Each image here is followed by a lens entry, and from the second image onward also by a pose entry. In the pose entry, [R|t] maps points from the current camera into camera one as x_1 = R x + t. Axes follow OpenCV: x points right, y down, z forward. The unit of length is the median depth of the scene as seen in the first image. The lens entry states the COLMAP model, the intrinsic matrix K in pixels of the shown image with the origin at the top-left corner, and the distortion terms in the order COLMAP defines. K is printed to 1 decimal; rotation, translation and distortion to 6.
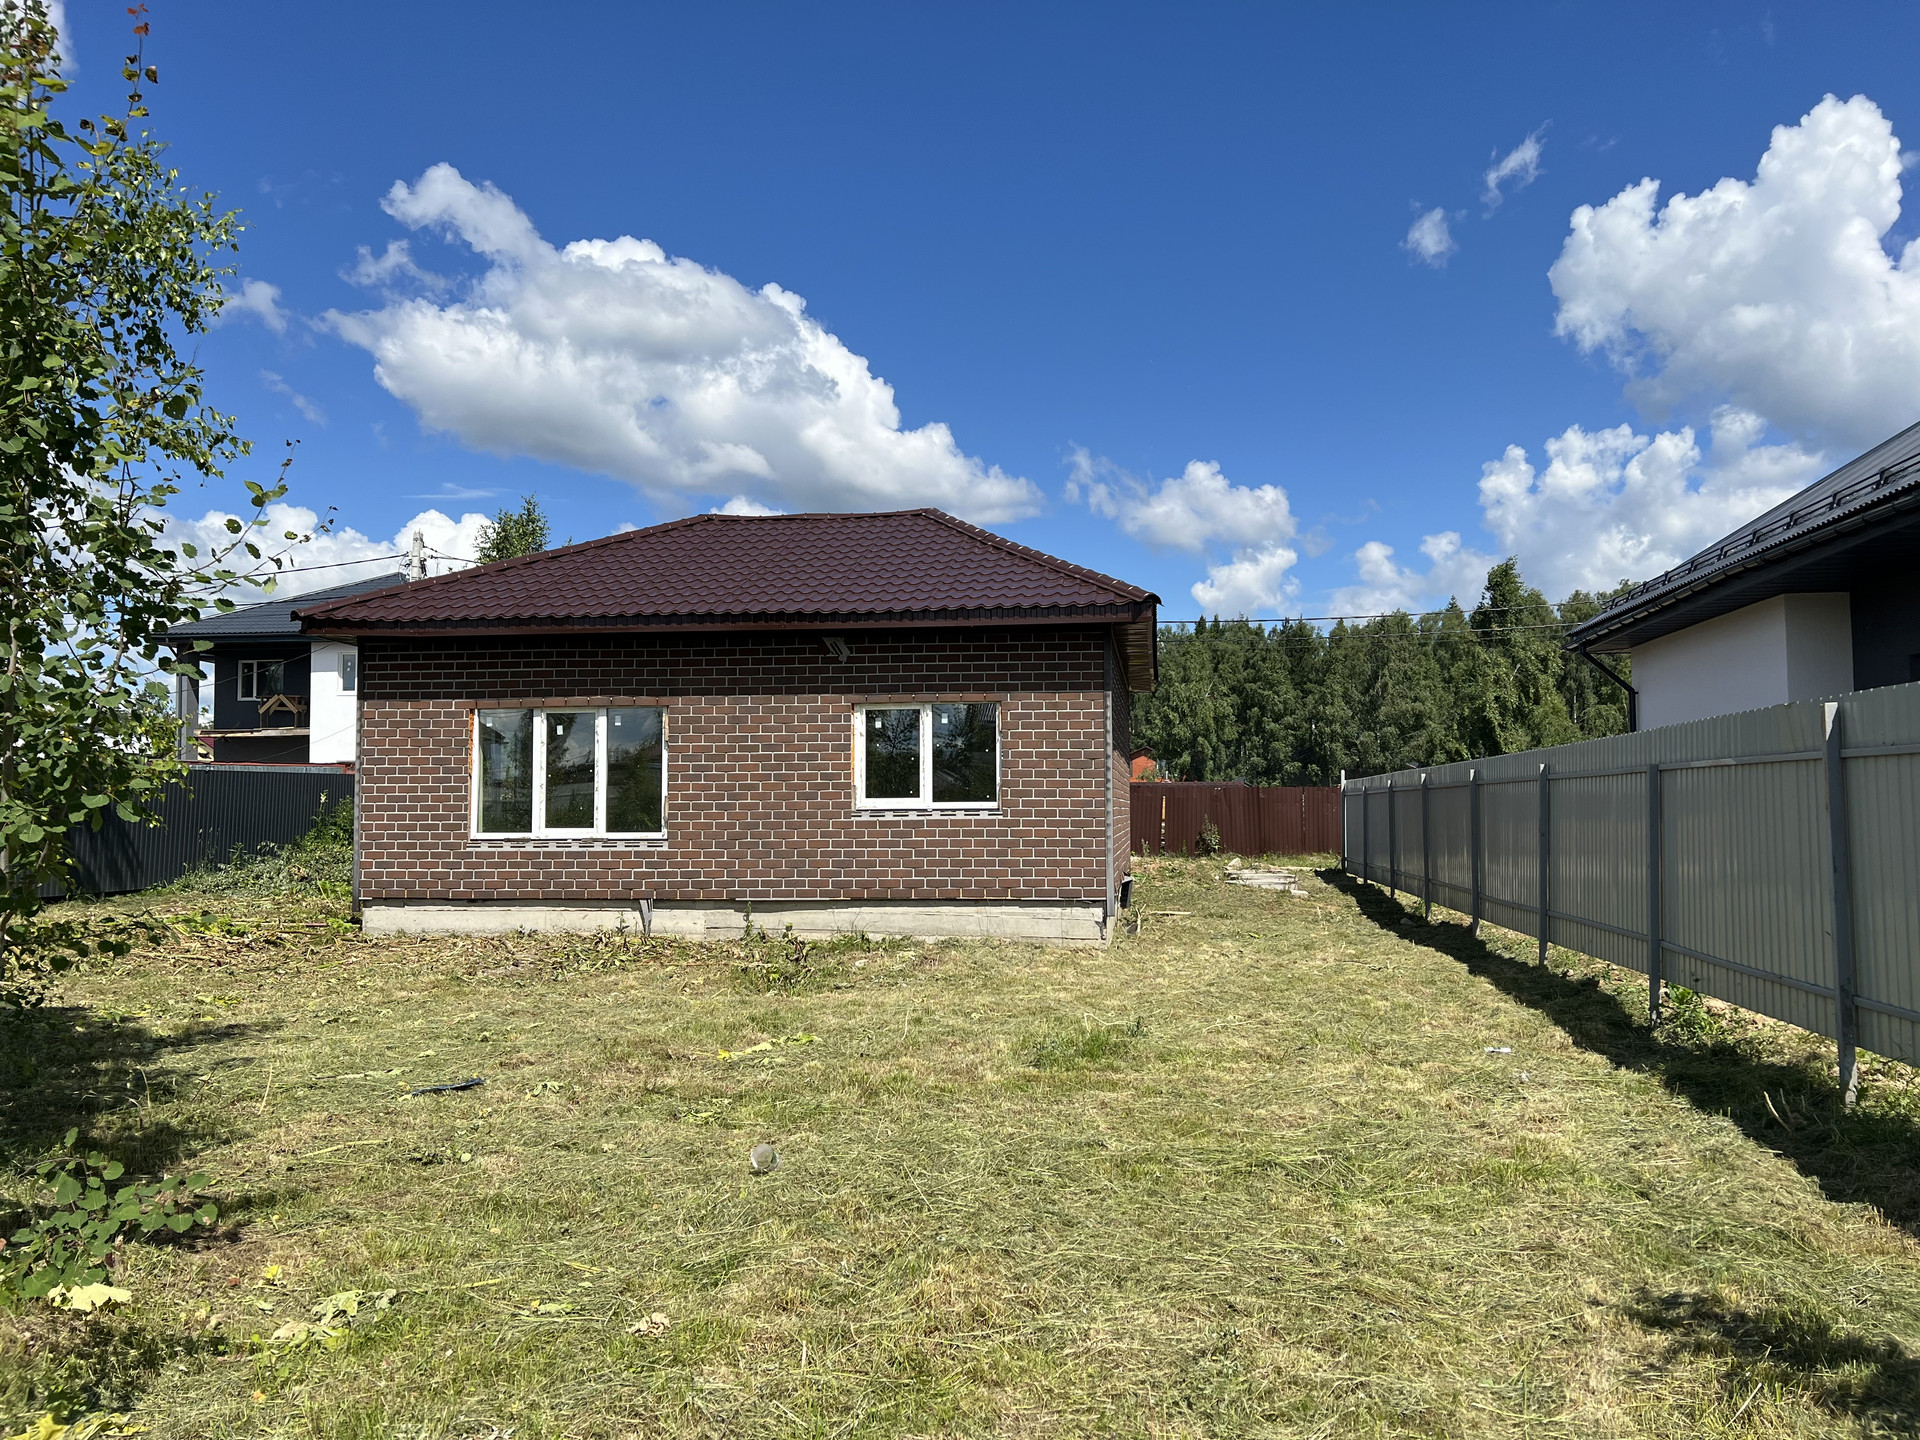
lens RADIAL K [[1473.7, 0, 960.0], [0, 1473.7, 720.0], [0, 0, 1]] dist [0.184090, -0.350779]
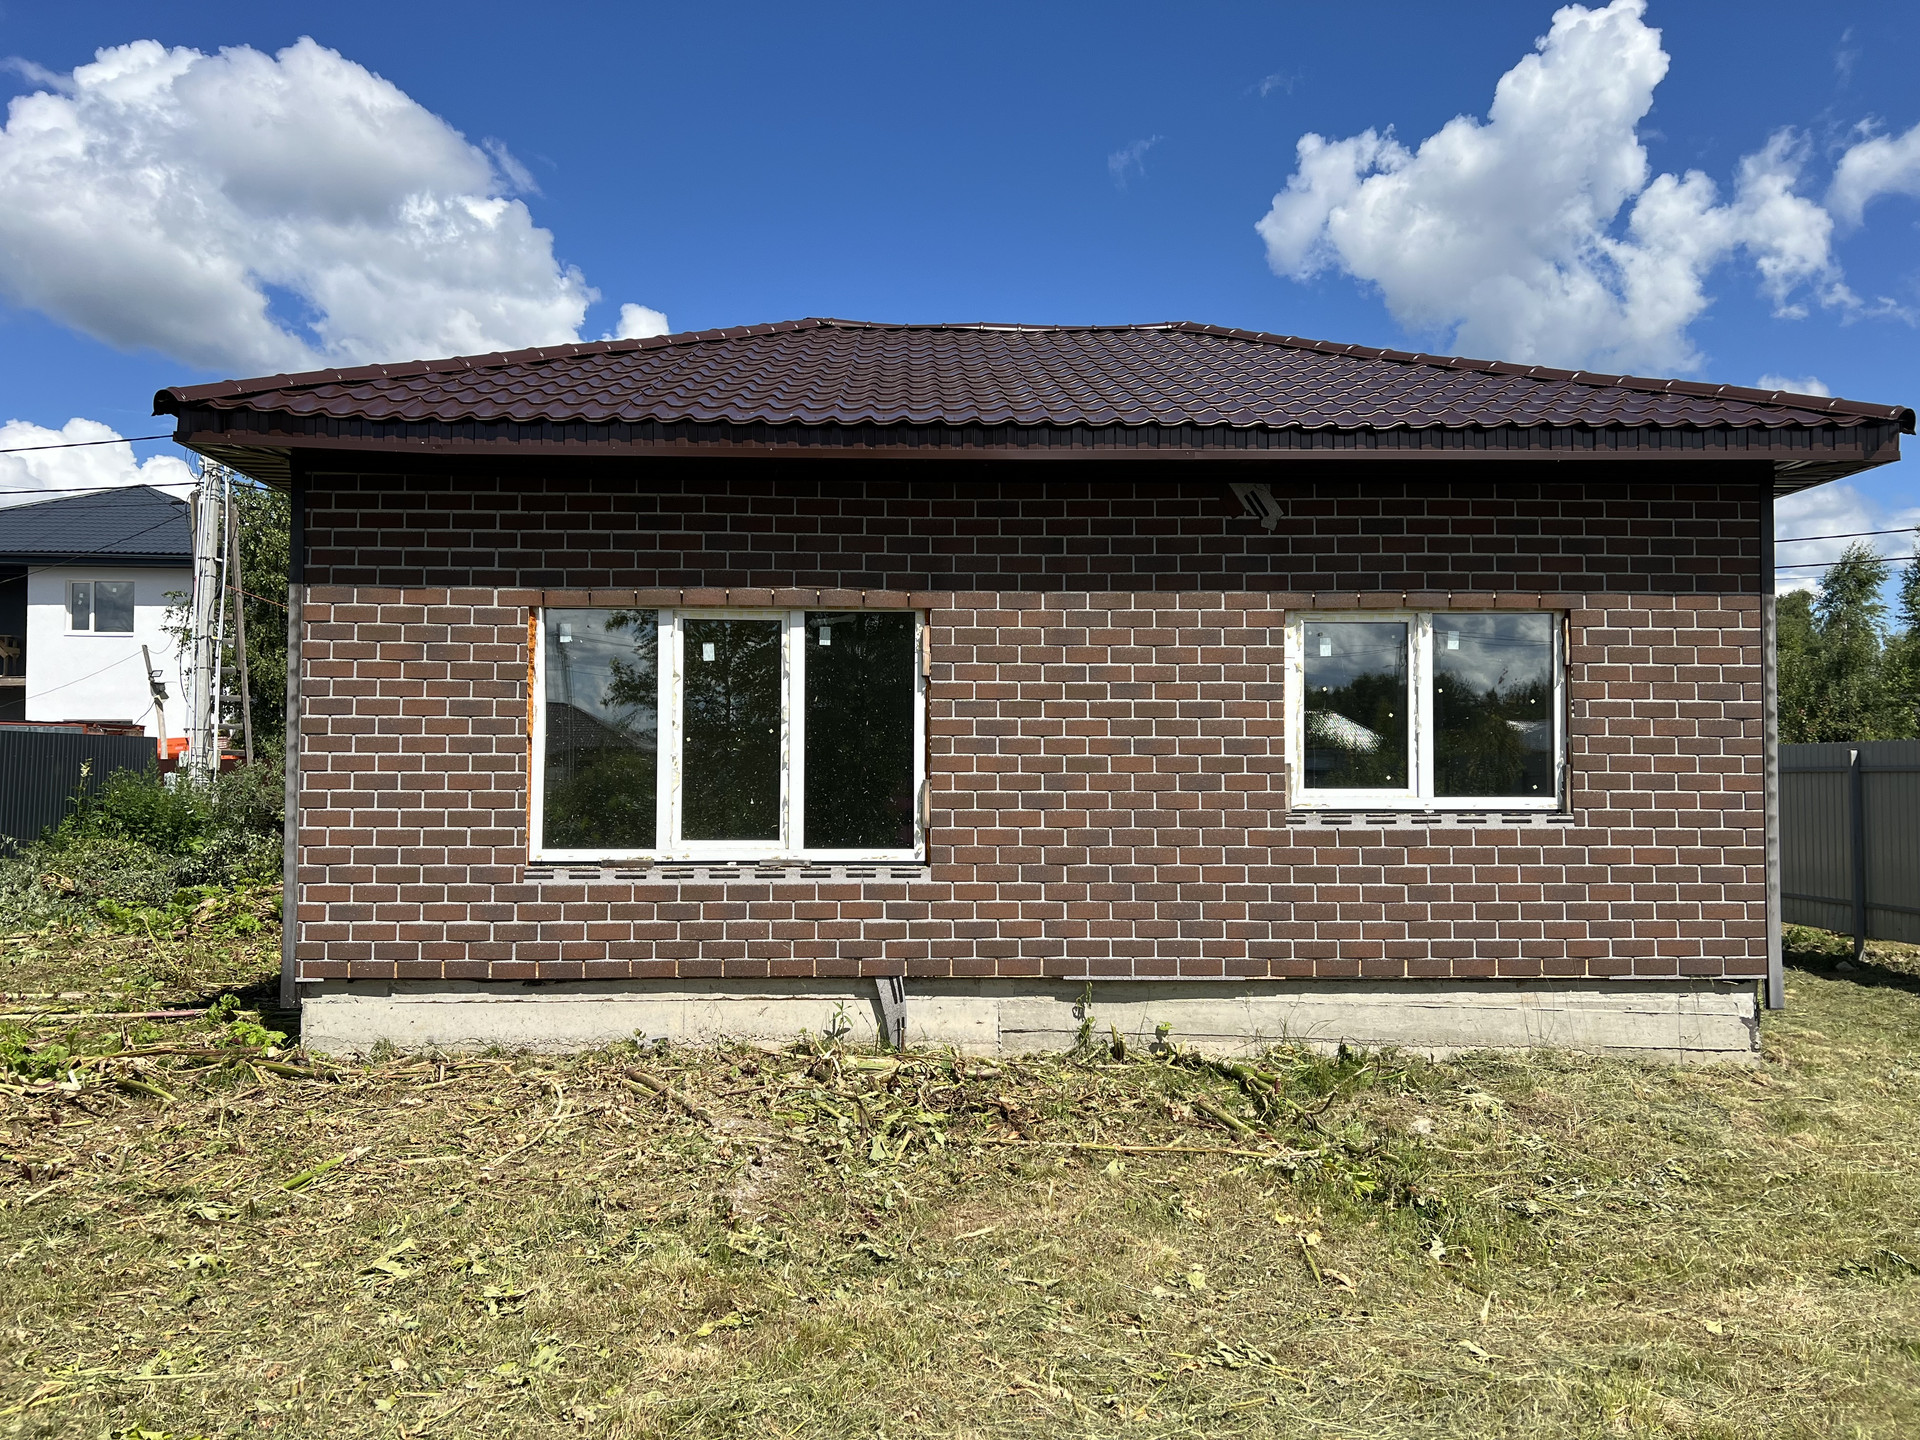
lens RADIAL K [[1473.7, 0, 960.0], [0, 1473.7, 720.0], [0, 0, 1]] dist [0.184090, -0.350779]
pose [[0.986439, 0.011445, 0.163728, -0.271997], [-0.014982, 0.999680, 0.020388, 0.019068], [-0.163443, -0.022564, 0.986295, 0.484669]]
